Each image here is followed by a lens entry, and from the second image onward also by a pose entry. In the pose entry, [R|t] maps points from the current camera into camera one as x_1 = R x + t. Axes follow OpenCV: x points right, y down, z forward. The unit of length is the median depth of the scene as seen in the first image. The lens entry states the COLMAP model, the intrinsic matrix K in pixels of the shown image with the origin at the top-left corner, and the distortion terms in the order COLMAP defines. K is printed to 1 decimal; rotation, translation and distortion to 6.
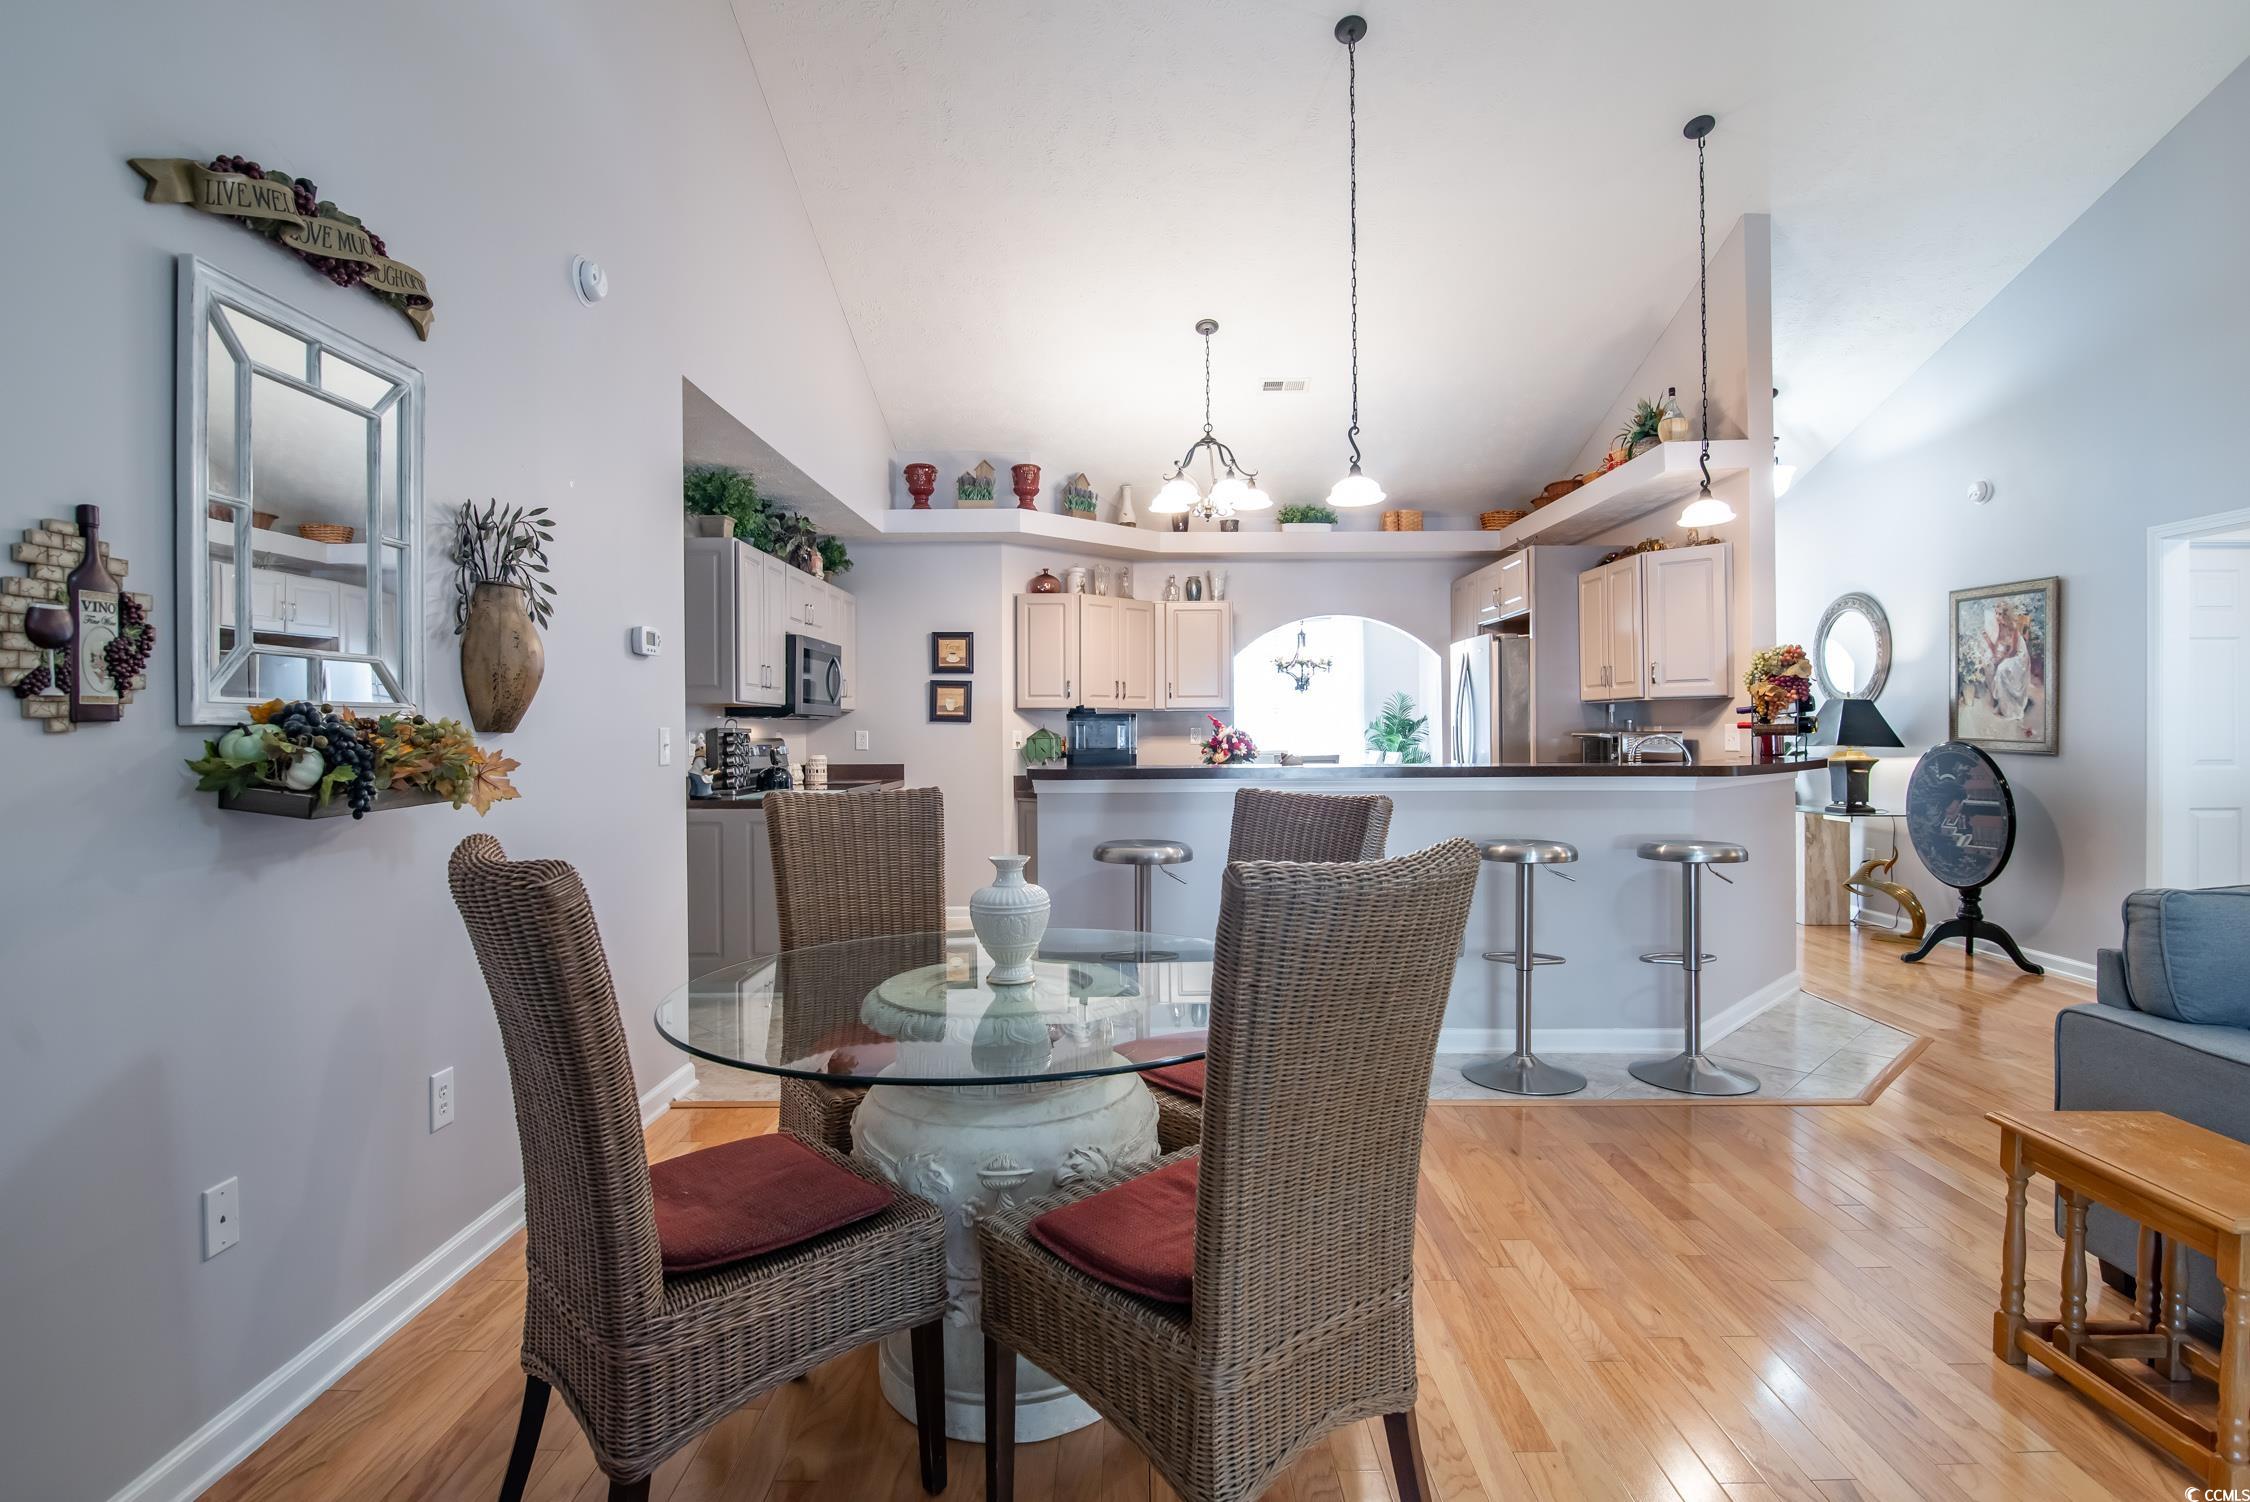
lens RADIAL K [[1144.8, 0, 1112.9], [0, 1144.8, 724.0], [0, 0, 1]] dist [-0.012179, -0.000196]
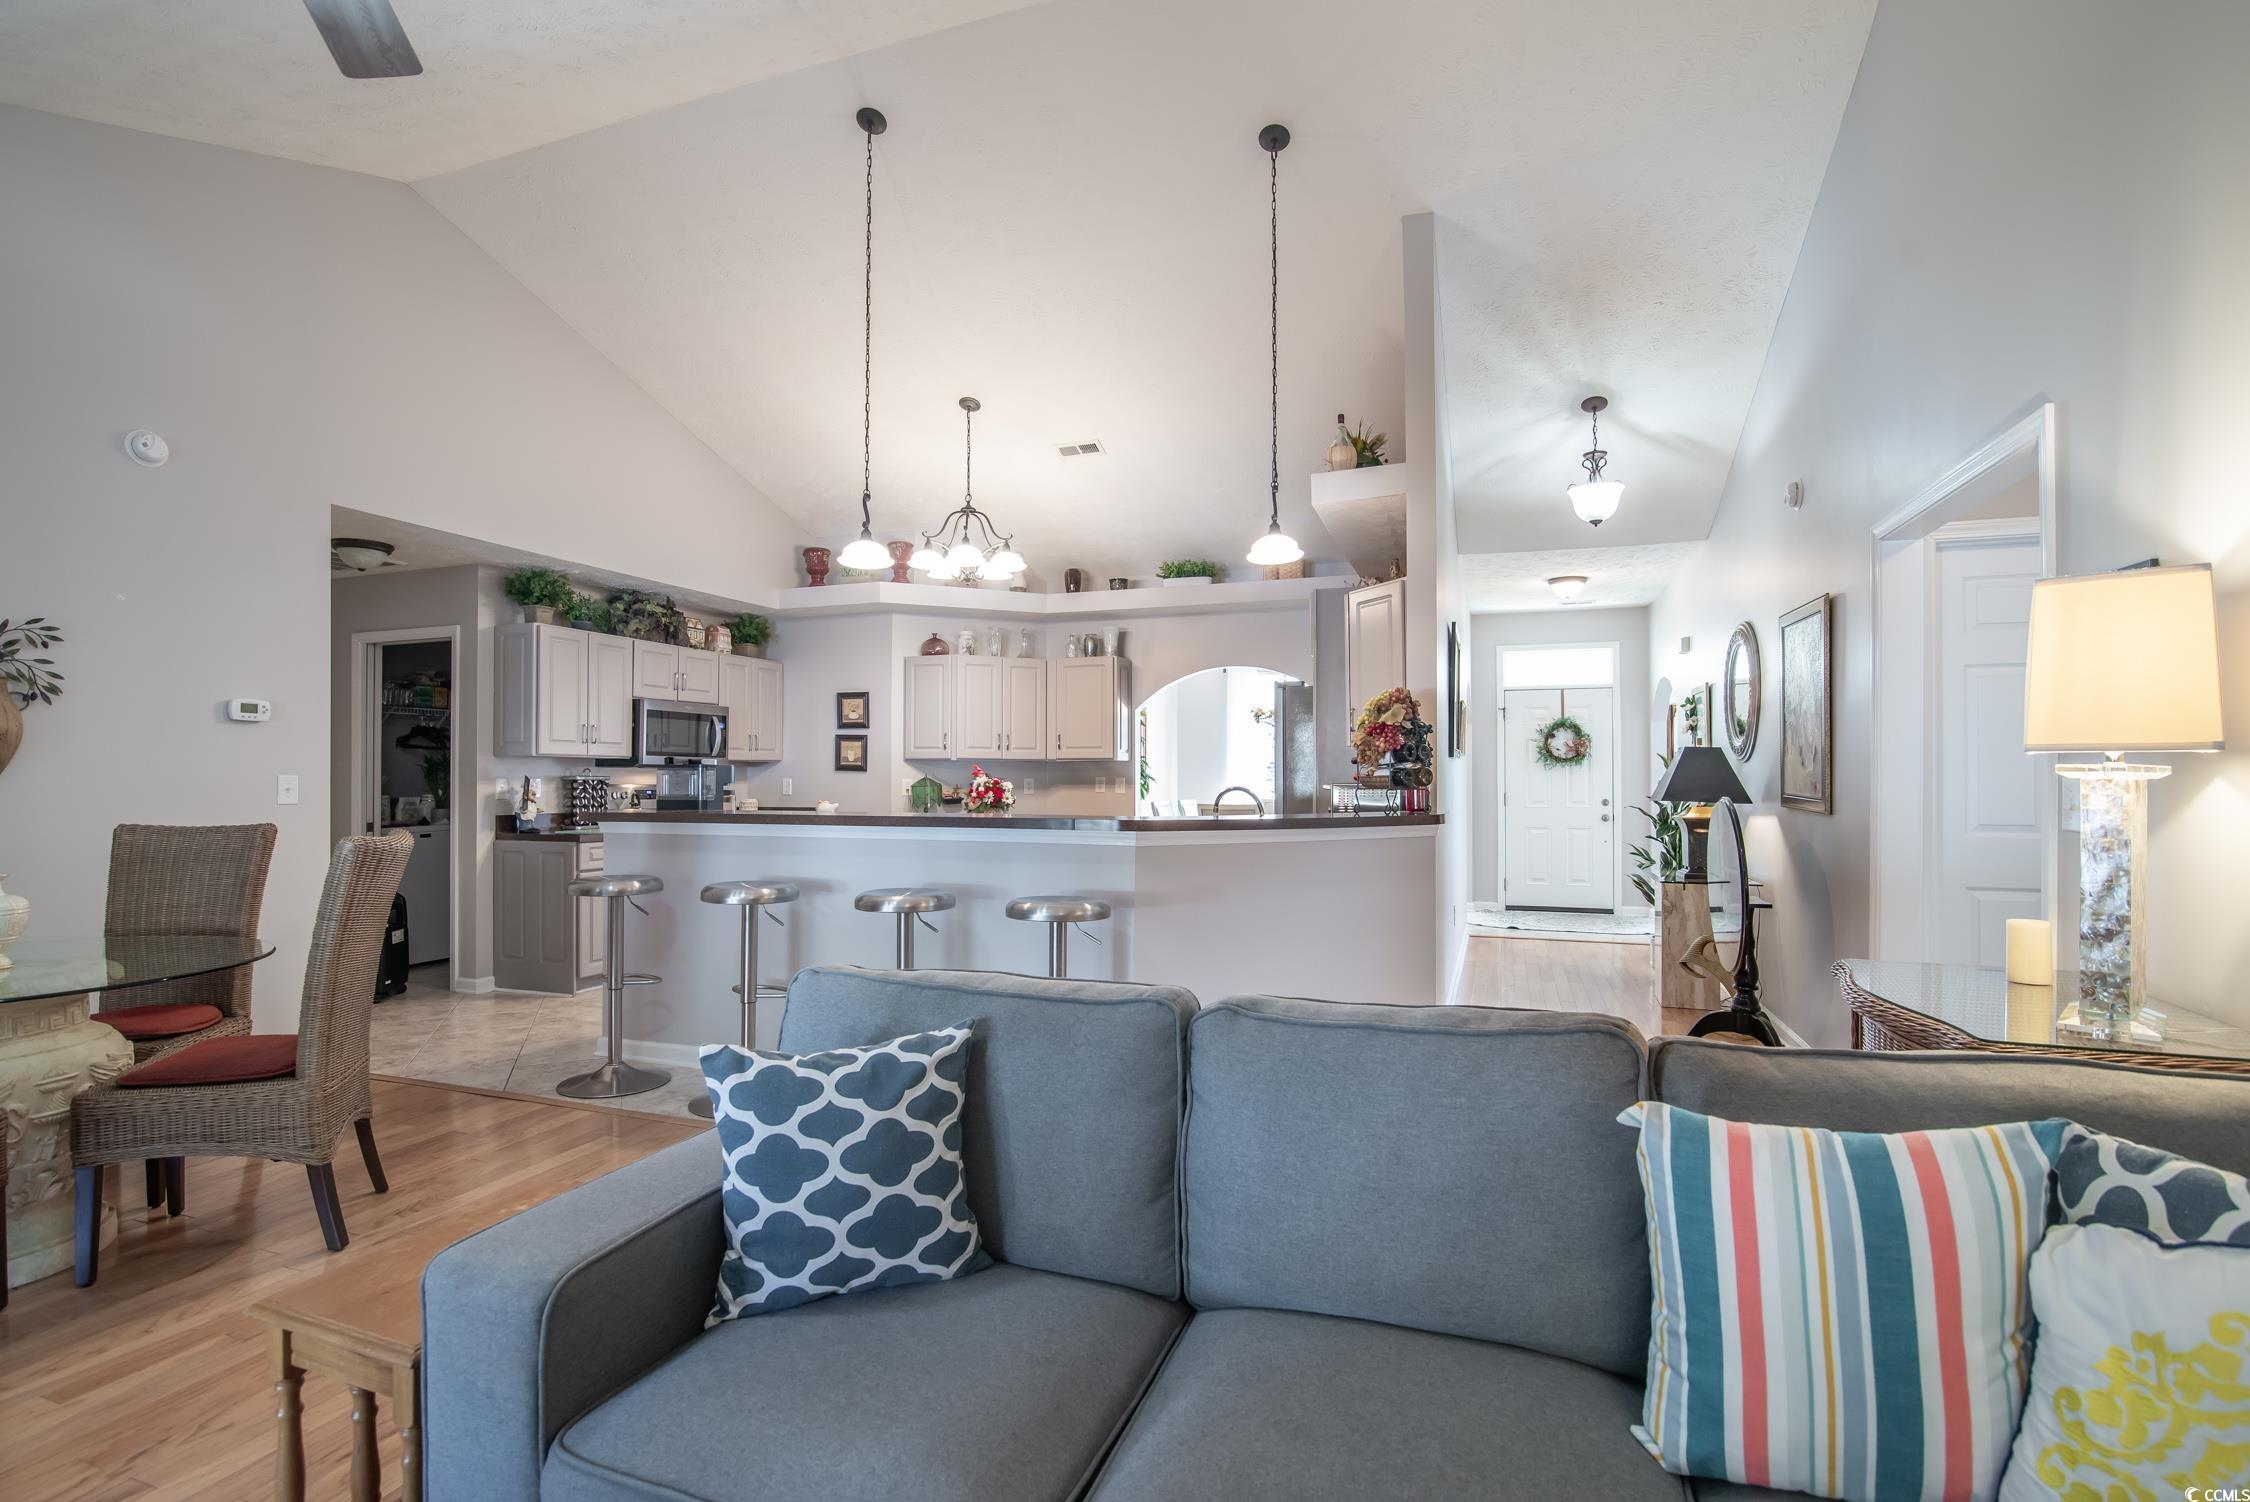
lens RADIAL K [[1058.7, 0, 1119.6], [0, 1058.7, 765.7], [0, 0, 1]] dist [-0.015476, 0.000500]
pose [[0.940863, 0.000474, -0.338786, 0.468182], [-0.002603, 0.999980, -0.005830, -0.001727], [0.338776, 0.006367, 0.940845, 0.097503]]
